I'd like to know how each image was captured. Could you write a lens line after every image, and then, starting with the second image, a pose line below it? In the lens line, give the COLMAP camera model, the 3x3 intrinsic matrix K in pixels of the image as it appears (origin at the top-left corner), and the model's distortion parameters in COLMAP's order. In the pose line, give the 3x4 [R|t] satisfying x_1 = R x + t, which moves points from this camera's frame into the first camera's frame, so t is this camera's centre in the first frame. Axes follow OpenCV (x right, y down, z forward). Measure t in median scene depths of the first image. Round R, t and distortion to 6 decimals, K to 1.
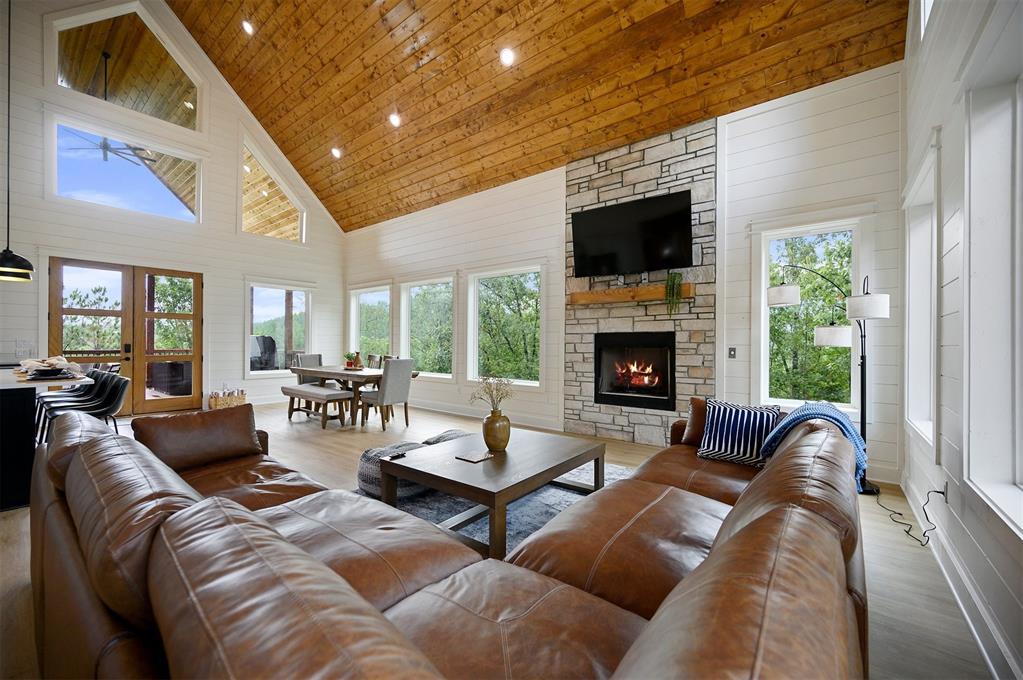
lens RADIAL K [[404.5, 0, 507.6], [0, 404.5, 341.8], [0, 0, 1]] dist [0.000780, -0.000209]
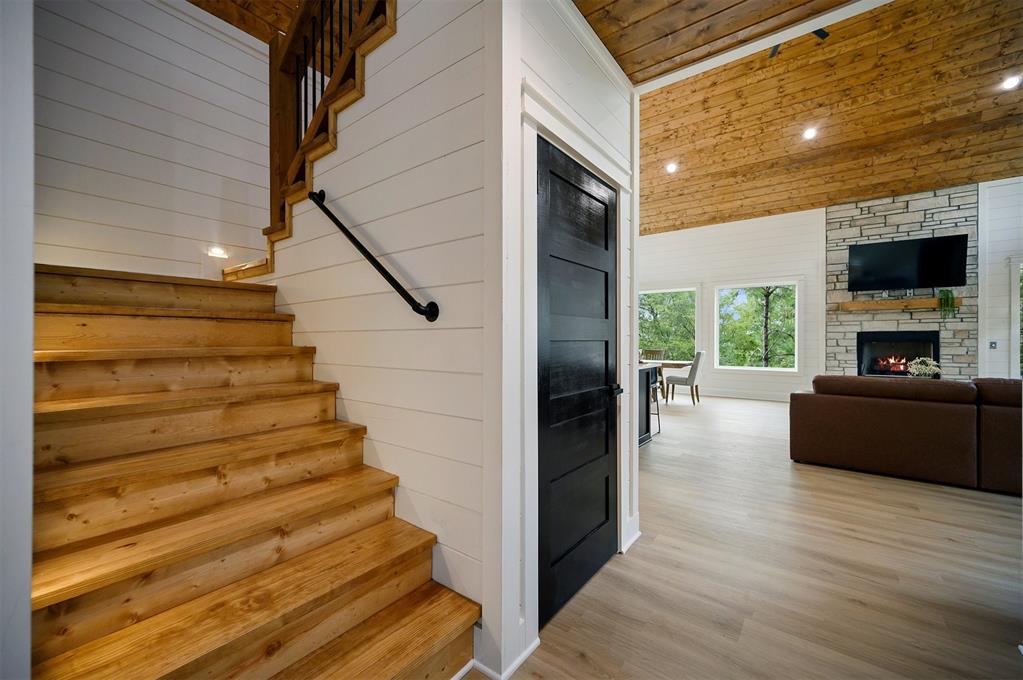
lens RADIAL K [[404.5, 0, 506.5], [0, 404.5, 341.4], [0, 0, 1]] dist [0.000780, -0.000209]
pose [[0.999876, 0.003726, 0.015322, -0.992355], [-0.003693, 0.999991, -0.002190, 0.018646], [-0.015330, 0.002133, 0.999880, -0.352099]]
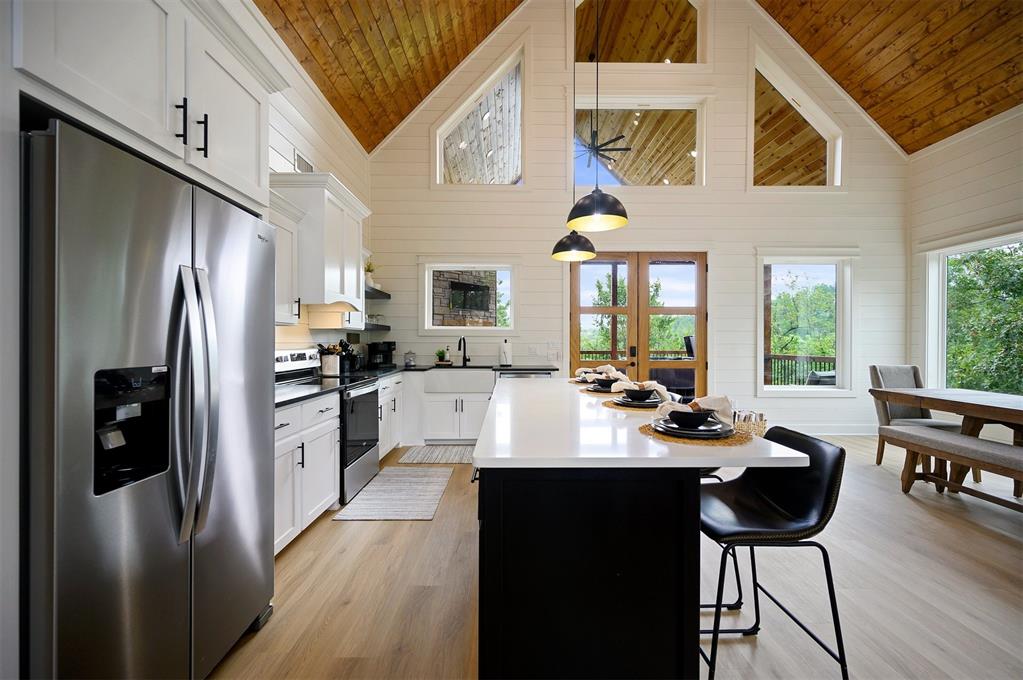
lens RADIAL K [[404.5, 0, 515.2], [0, 404.5, 342.6], [0, 0, 1]] dist [0.000780, -0.000209]
pose [[0.632438, -0.001767, -0.774609, -0.532471], [0.003763, 0.999993, 0.000791, -0.005289], [0.774602, -0.003415, 0.632440, 0.338896]]
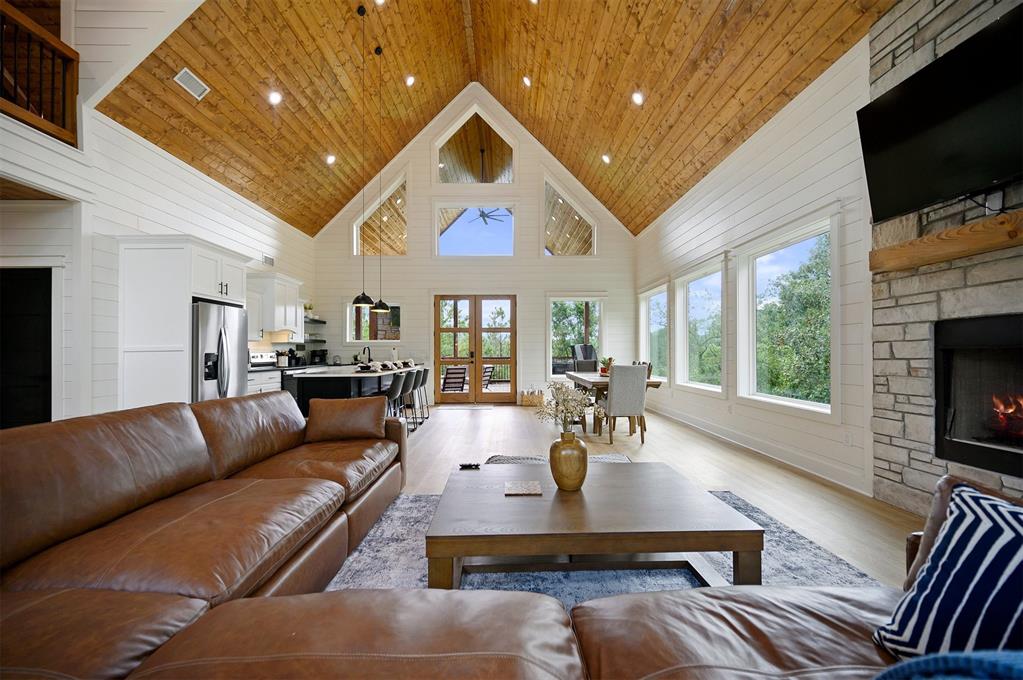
lens RADIAL K [[404.5, 0, 515.5], [0, 404.5, 347.0], [0, 0, 1]] dist [0.000780, -0.000209]
pose [[0.641973, -0.017827, -0.766520, 0.267825], [0.011027, 0.999841, -0.014018, 0.013500], [0.766648, 0.000547, 0.642068, 0.261590]]
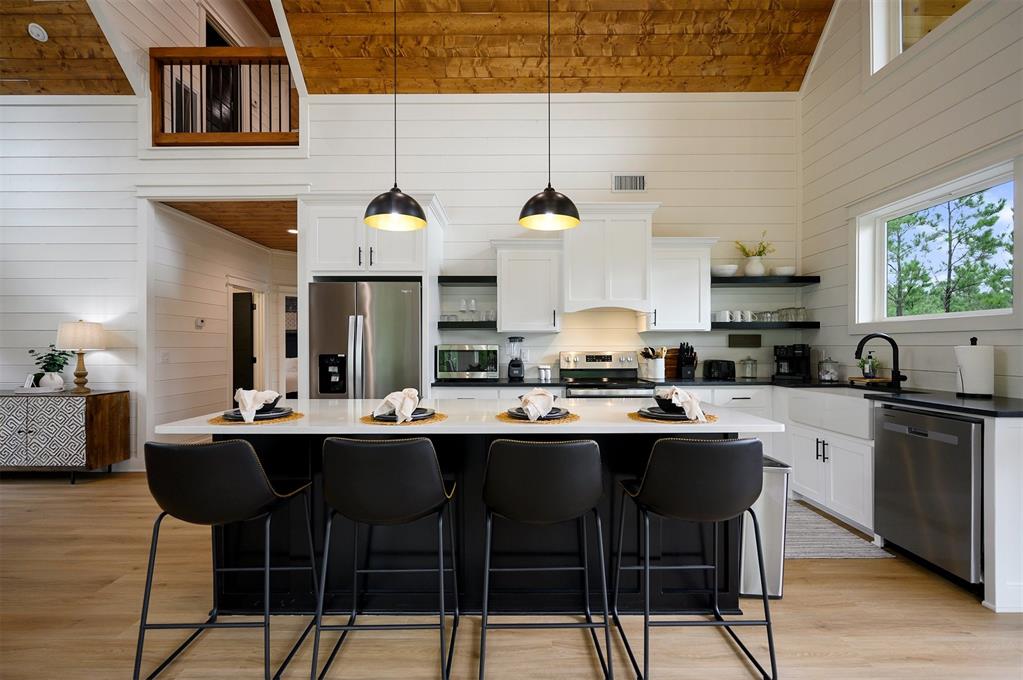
lens RADIAL K [[452.6, 0, 502.6], [0, 452.6, 344.2], [0, 0, 1]] dist [0.001863, 0.000108]
pose [[-0.782933, -0.005820, -0.622079, -0.596903], [0.001391, 0.999937, -0.011106, -0.000362], [0.622105, -0.009560, -0.782876, 0.989766]]
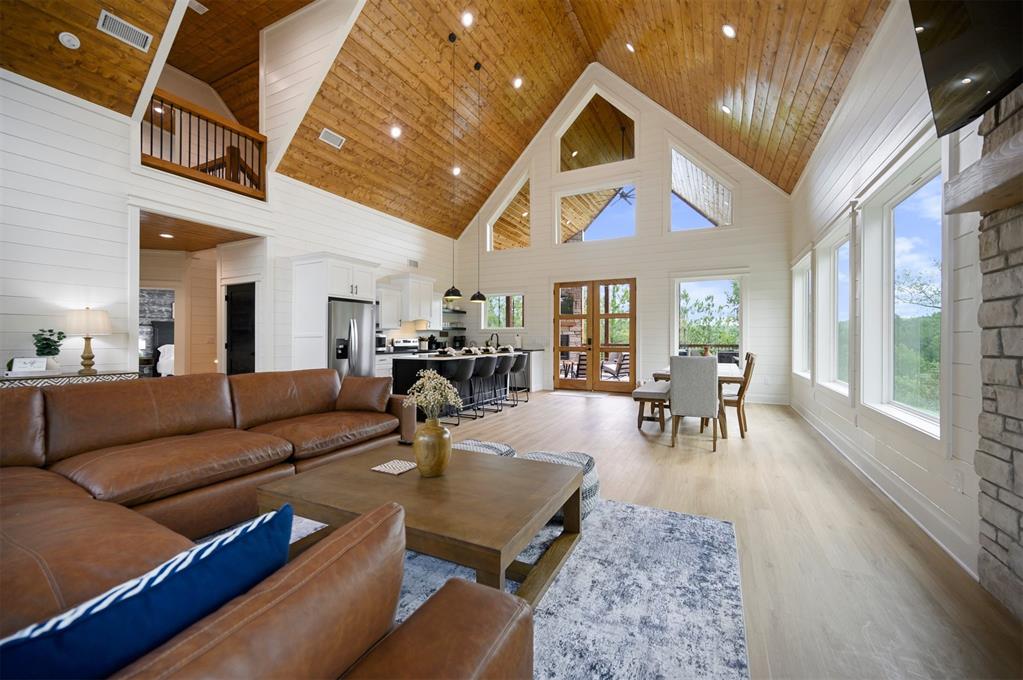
lens RADIAL K [[404.5, 0, 519.3], [0, 404.5, 334.8], [0, 0, 1]] dist [0.000780, -0.000209]
pose [[0.214784, -0.013377, -0.976570, 0.414997], [0.003459, 0.999910, -0.012936, 0.012586], [0.976655, -0.000600, 0.214811, 0.563283]]
